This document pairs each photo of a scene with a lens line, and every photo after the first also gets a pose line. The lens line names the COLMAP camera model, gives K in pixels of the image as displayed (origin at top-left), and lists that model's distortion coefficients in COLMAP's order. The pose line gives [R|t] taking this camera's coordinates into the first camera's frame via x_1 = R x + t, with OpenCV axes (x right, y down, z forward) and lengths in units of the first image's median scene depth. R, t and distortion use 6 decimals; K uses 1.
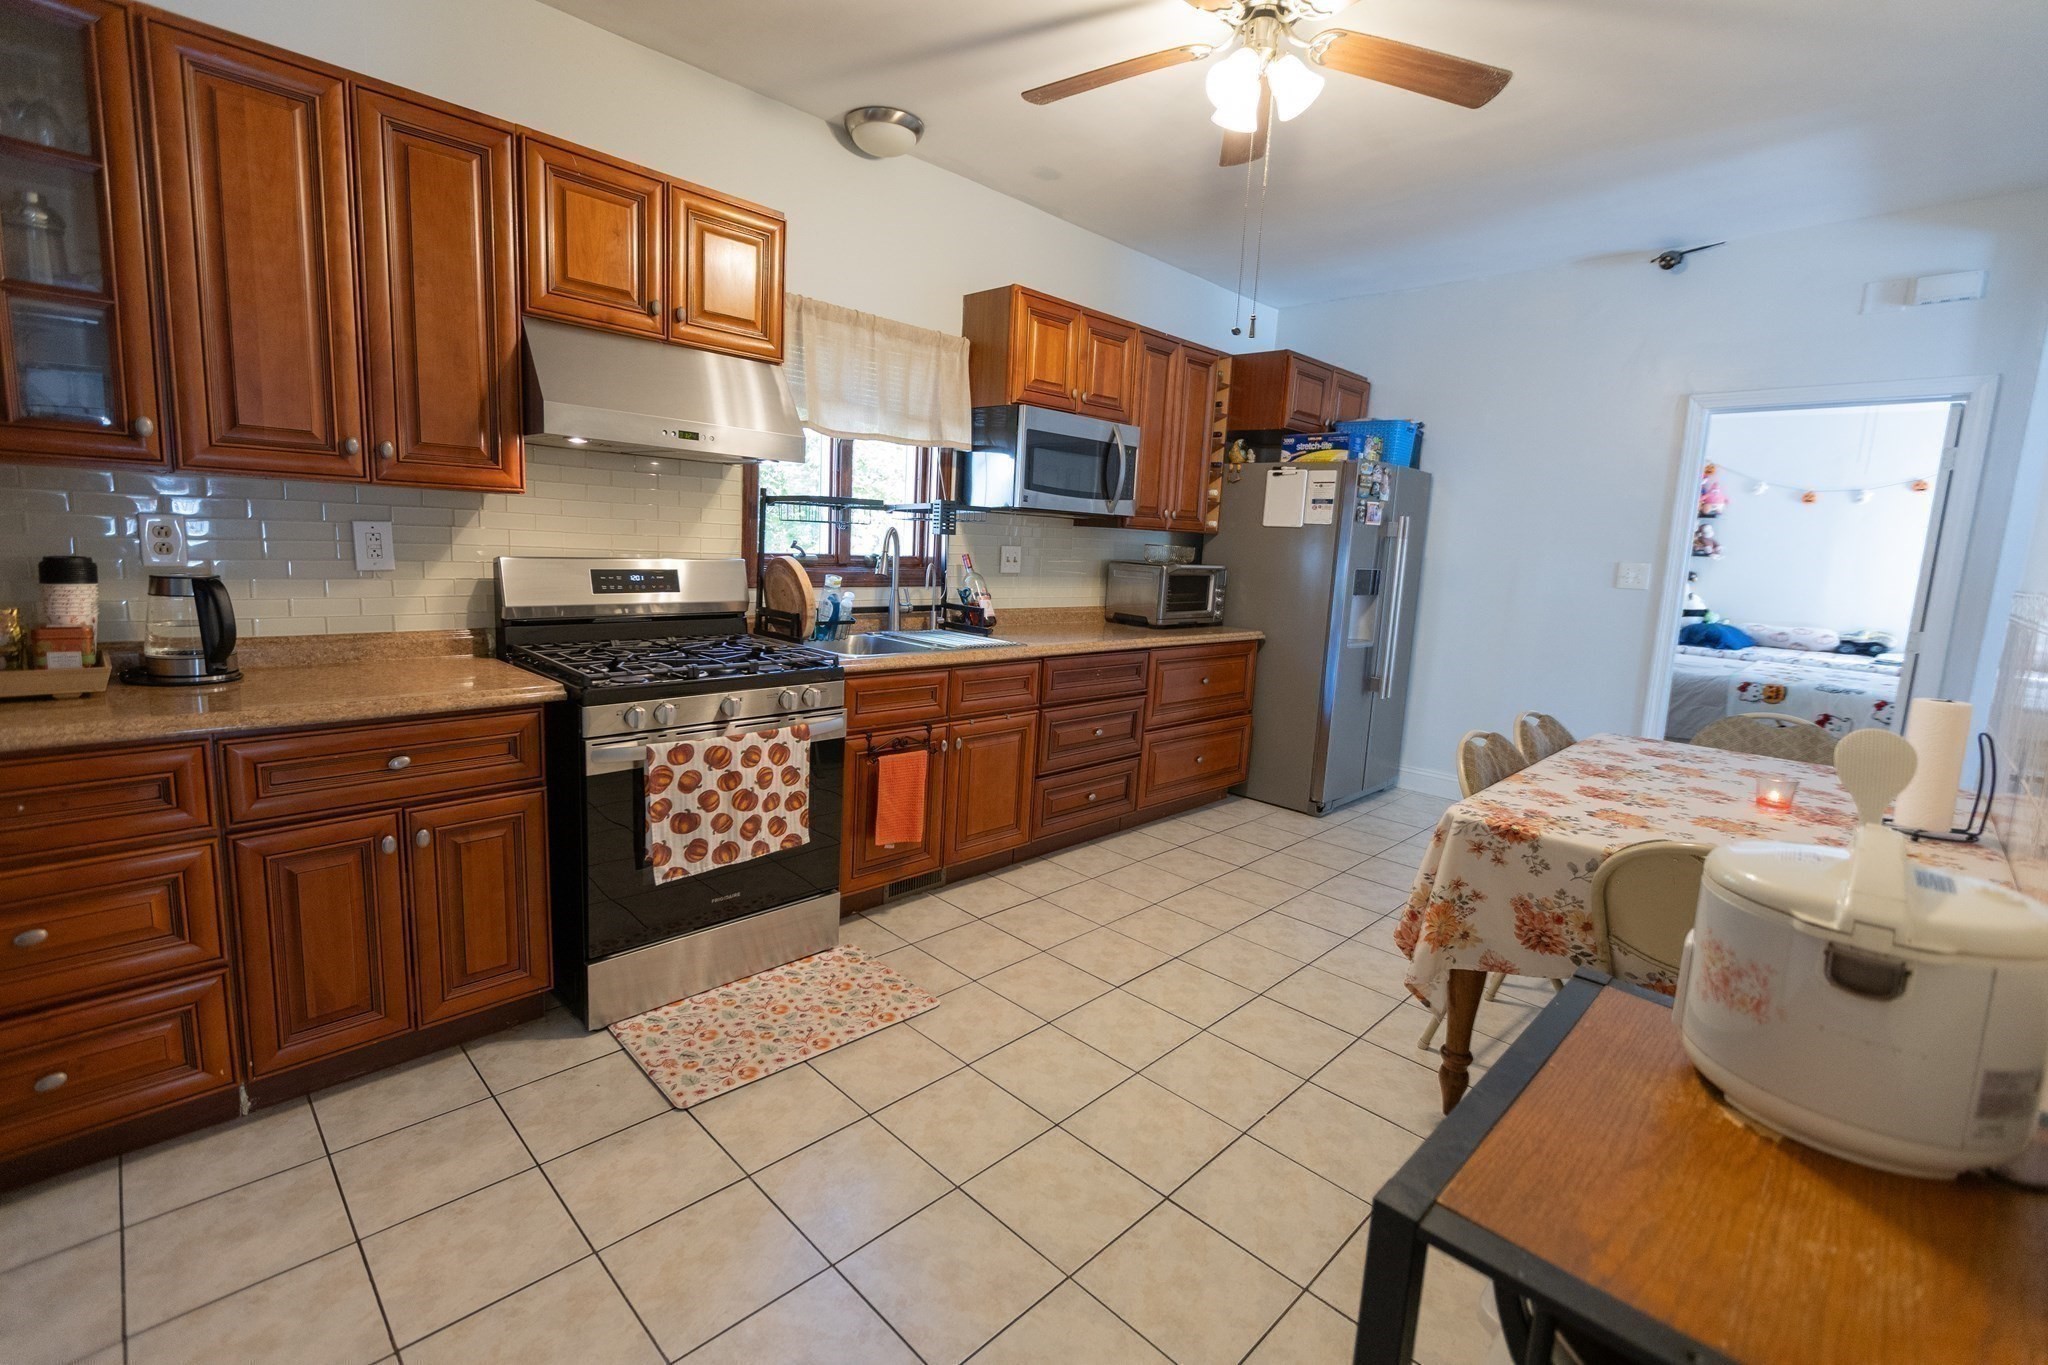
lens RADIAL K [[901.9, 0, 1013.5], [0, 901.9, 667.4], [0, 0, 1]] dist [0.002068, -0.000457]
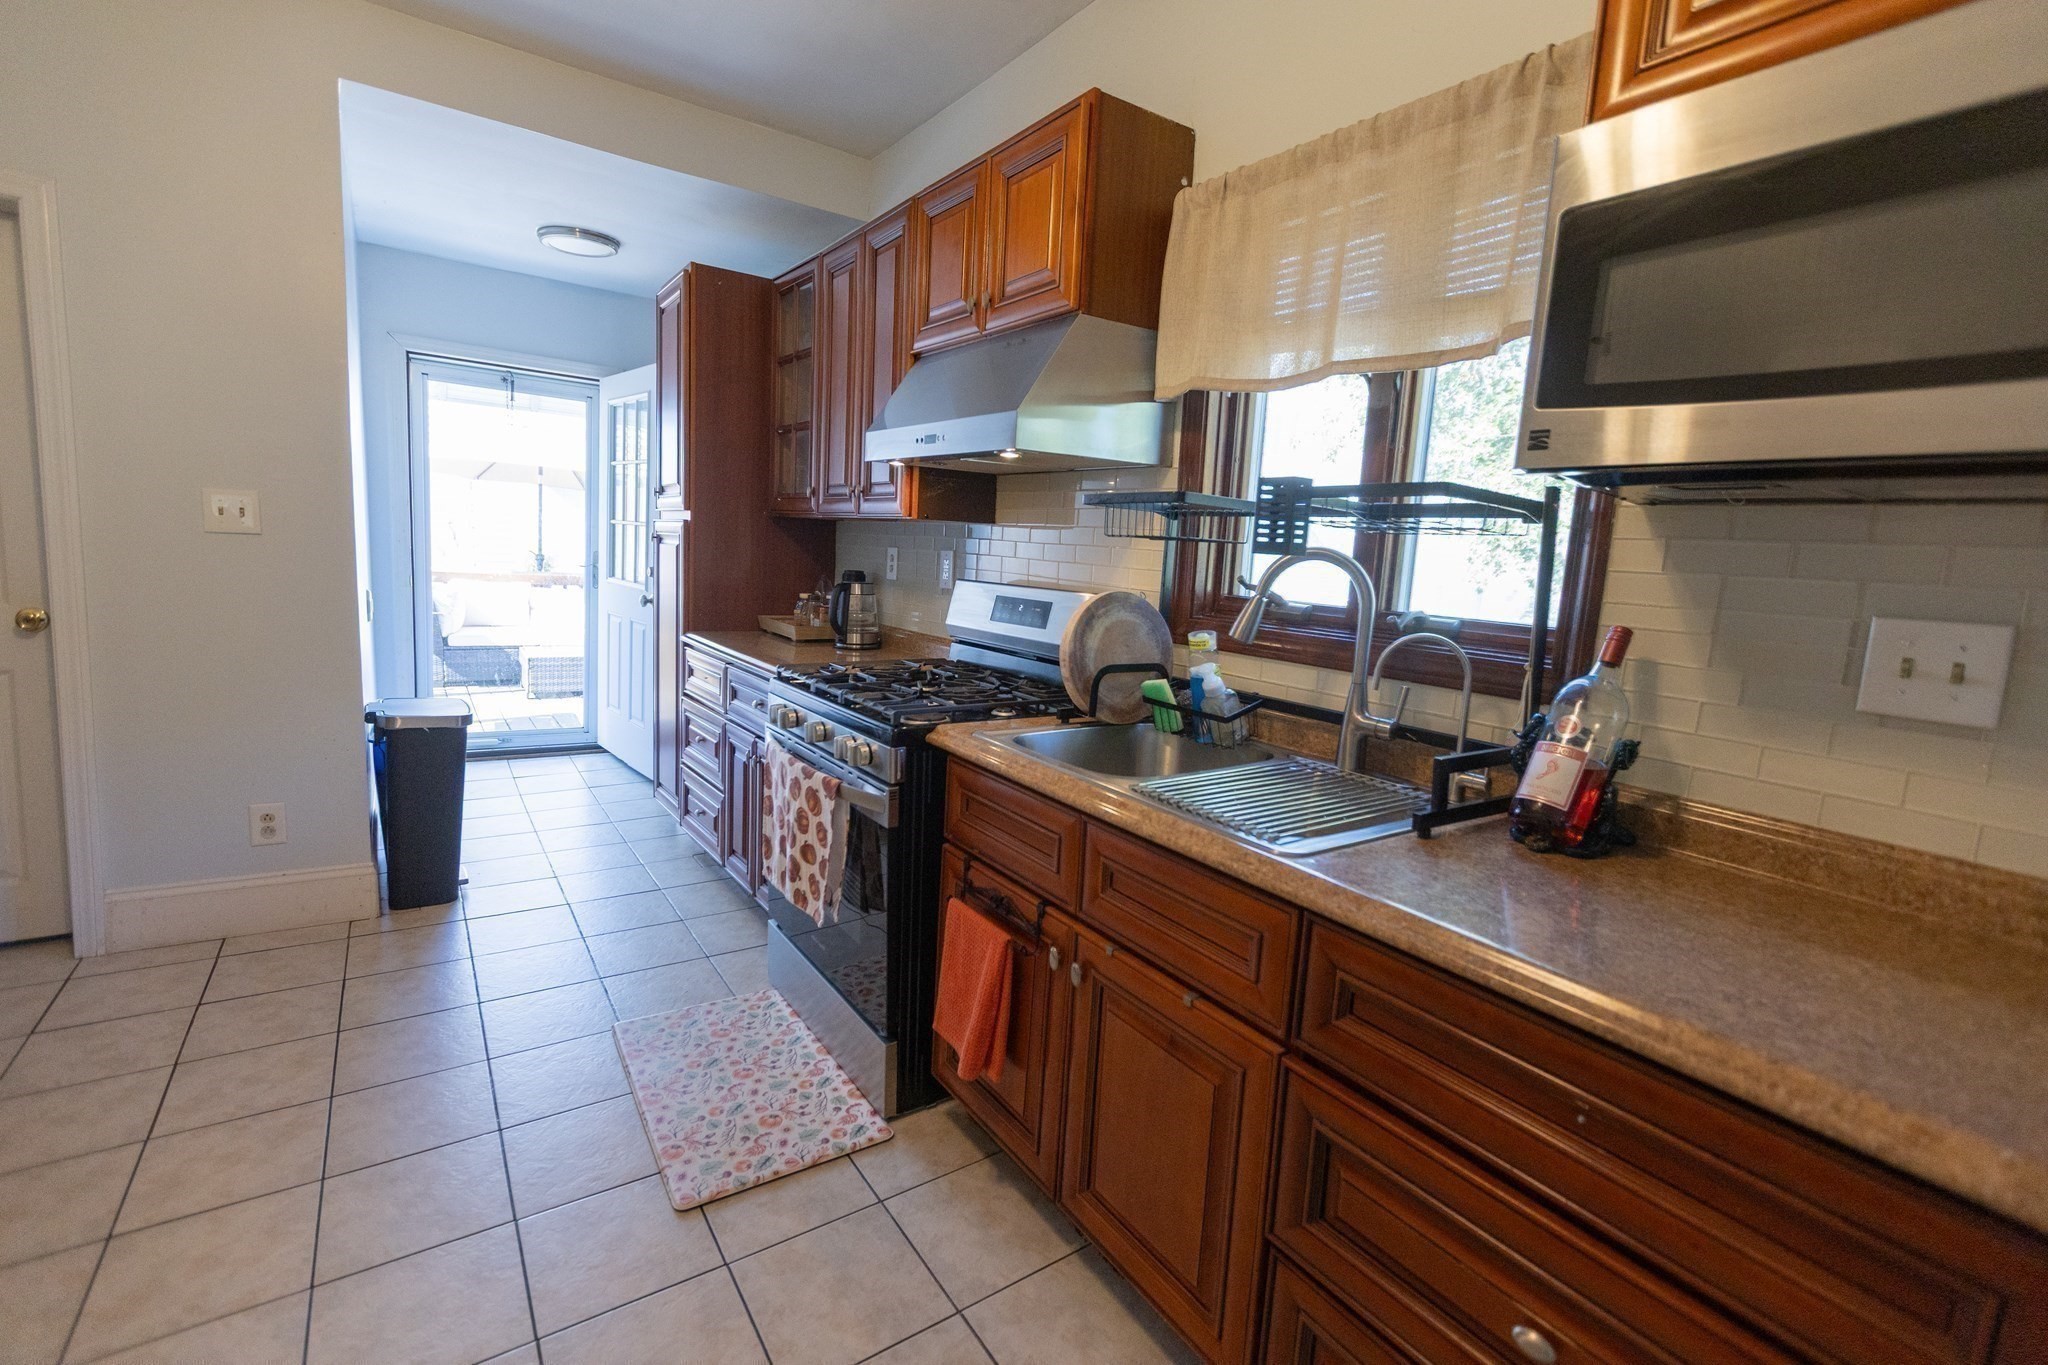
lens RADIAL K [[901.9, 0, 1013.5], [0, 901.9, 667.4], [0, 0, 1]] dist [0.002068, -0.000457]
pose [[-0.180288, 0.077023, -0.980594, 0.388753], [-0.204444, 0.972223, 0.113954, -0.118357], [0.962132, 0.221021, -0.159533, 0.963602]]
